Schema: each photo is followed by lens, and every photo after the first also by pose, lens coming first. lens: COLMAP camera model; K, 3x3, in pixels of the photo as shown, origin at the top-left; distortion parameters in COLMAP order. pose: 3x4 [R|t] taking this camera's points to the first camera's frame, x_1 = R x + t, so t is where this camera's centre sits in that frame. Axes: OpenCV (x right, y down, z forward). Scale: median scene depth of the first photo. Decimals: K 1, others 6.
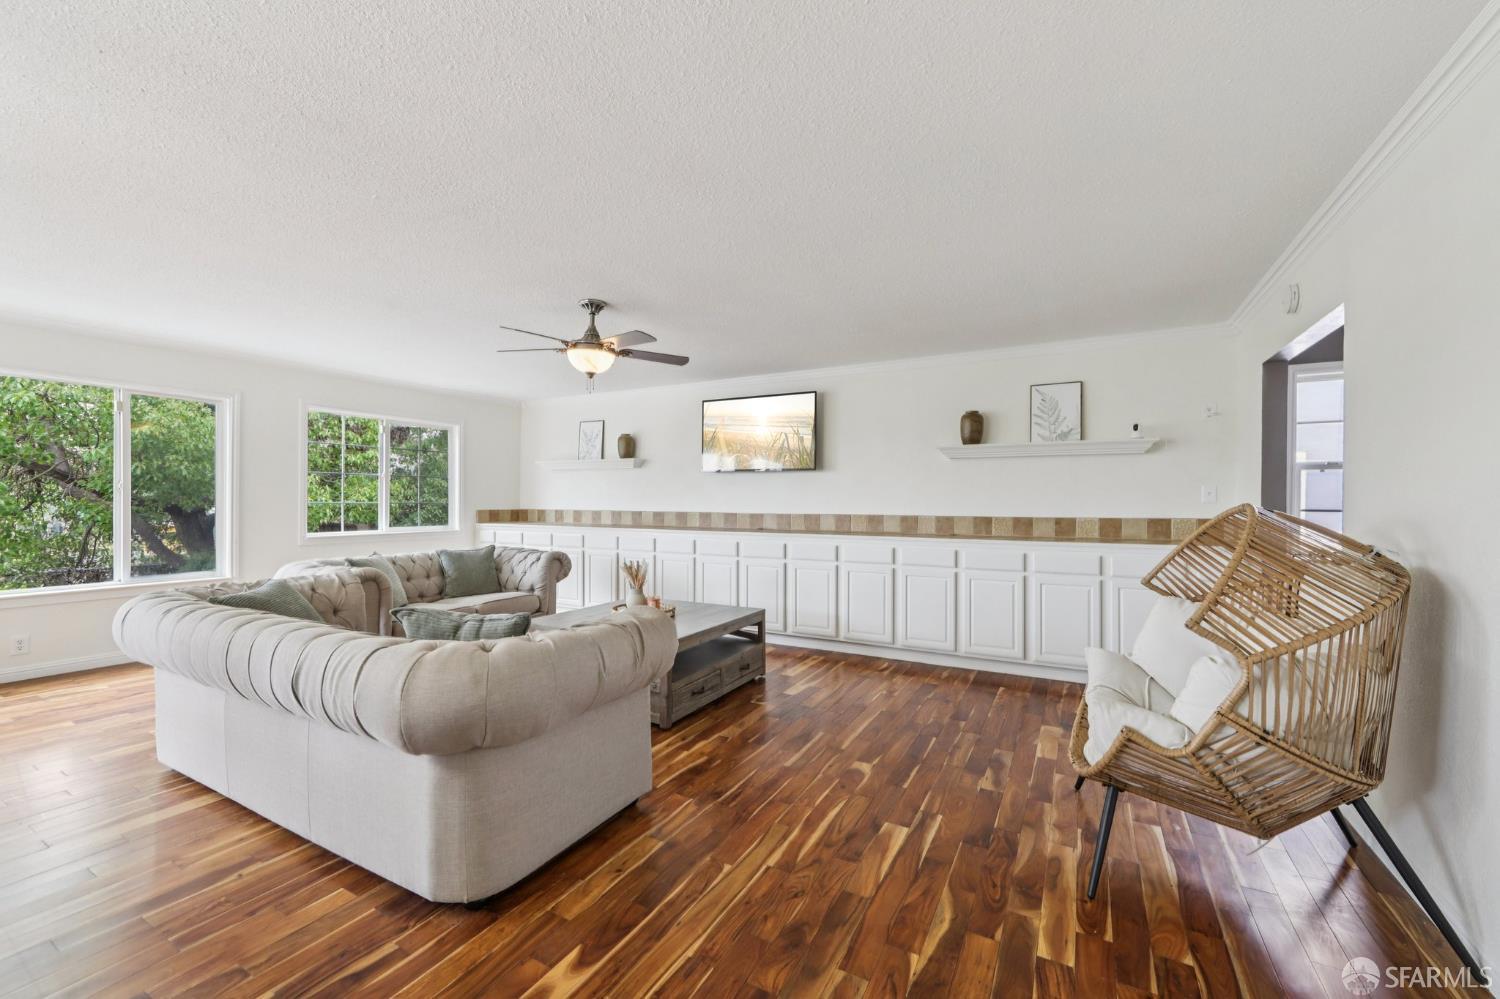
lens RADIAL K [[607.5, 0, 750.0], [0, 607.5, 499.5], [0, 0, 1]] dist [-0.013764, 0.004239]
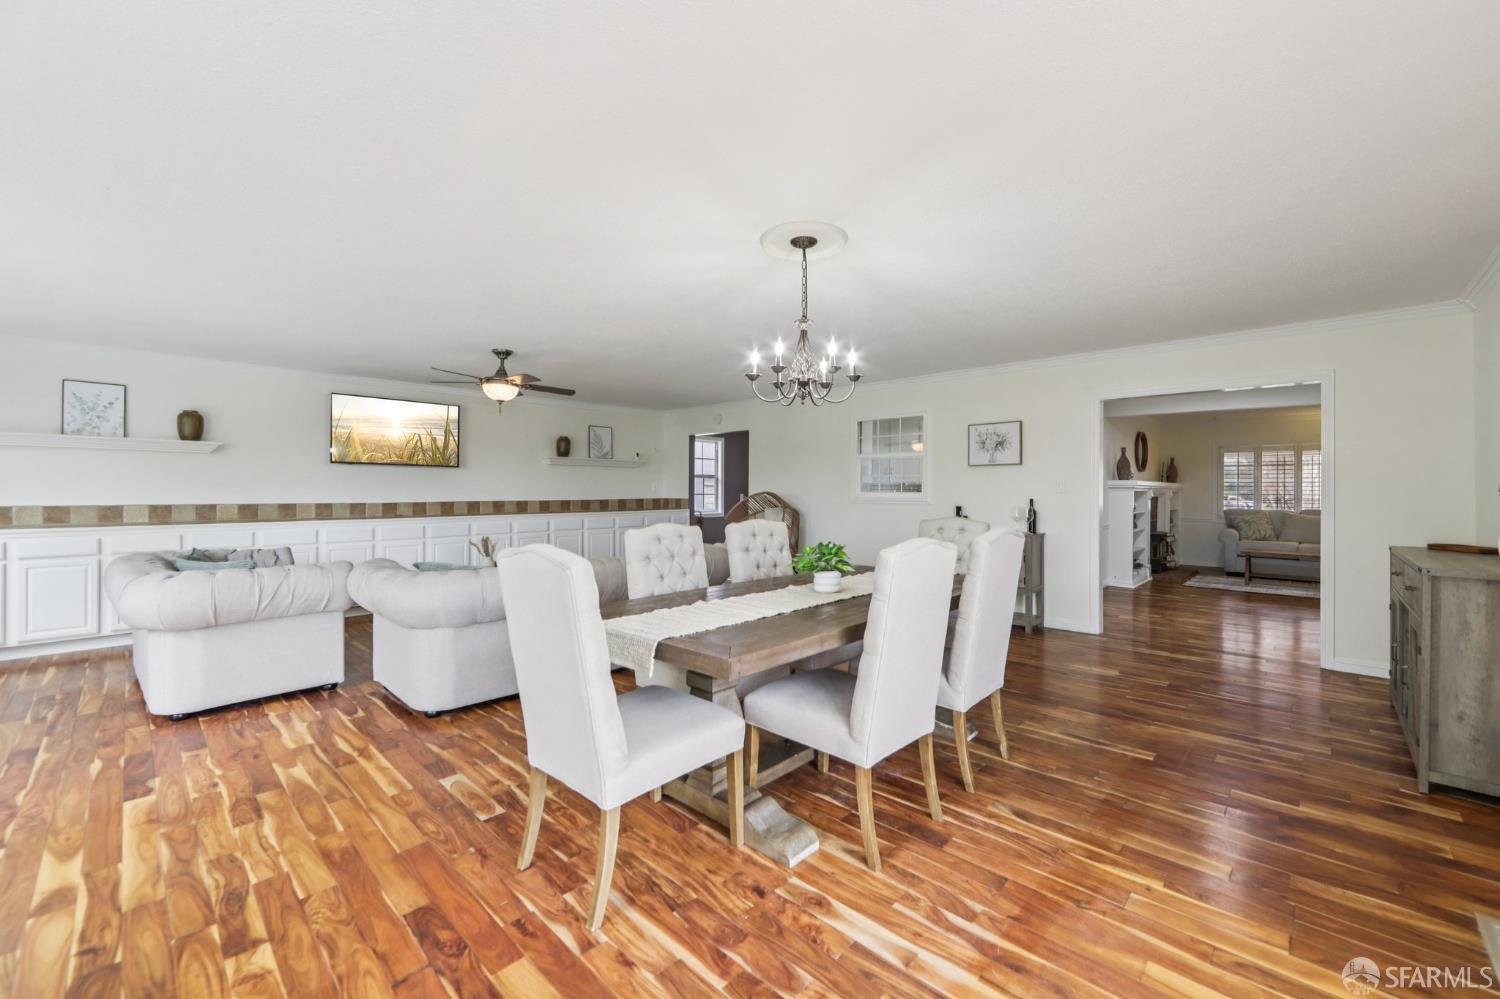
lens RADIAL K [[603.0, 0, 753.3], [0, 603.0, 491.5], [0, 0, 1]] dist [0.000391, 0.000442]
pose [[0.274976, -0.007690, 0.961420, -1.127352], [-0.005407, 0.999940, 0.009545, -0.014667], [-0.961436, -0.007823, 0.274918, 0.043740]]
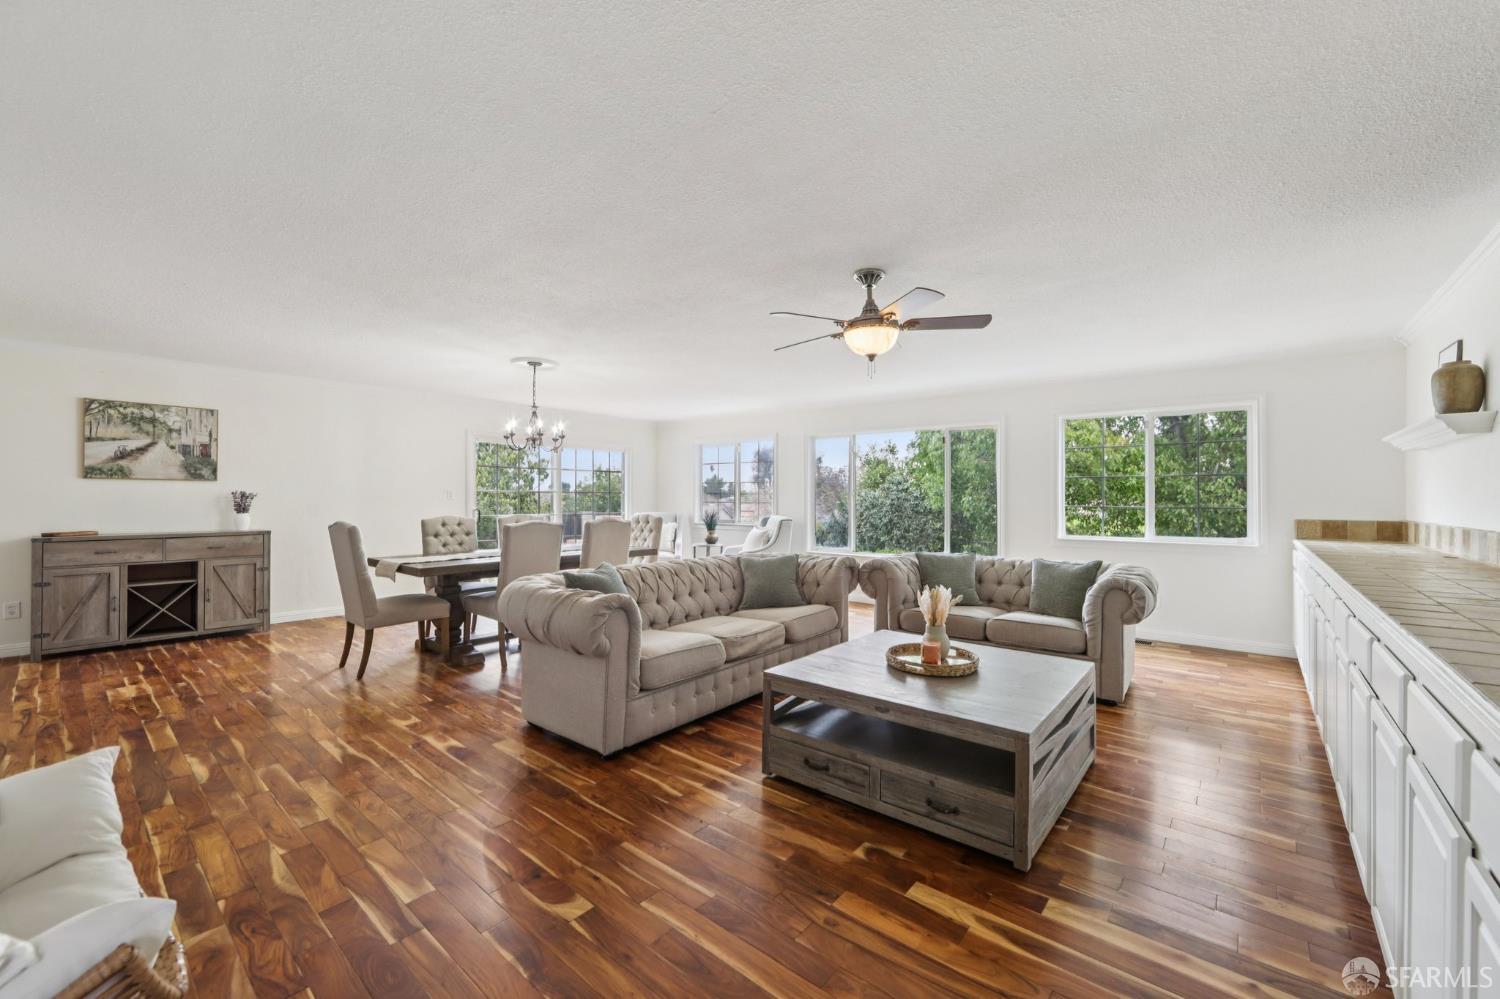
lens RADIAL K [[598.4, 0, 762.5], [0, 598.4, 494.9], [0, 0, 1]] dist [-0.002409, 0.000555]
pose [[-0.195554, -0.013201, -0.980604, 0.471934], [-0.001270, 0.999912, -0.013207, -0.000857], [0.980692, -0.001338, -0.195554, 0.794976]]
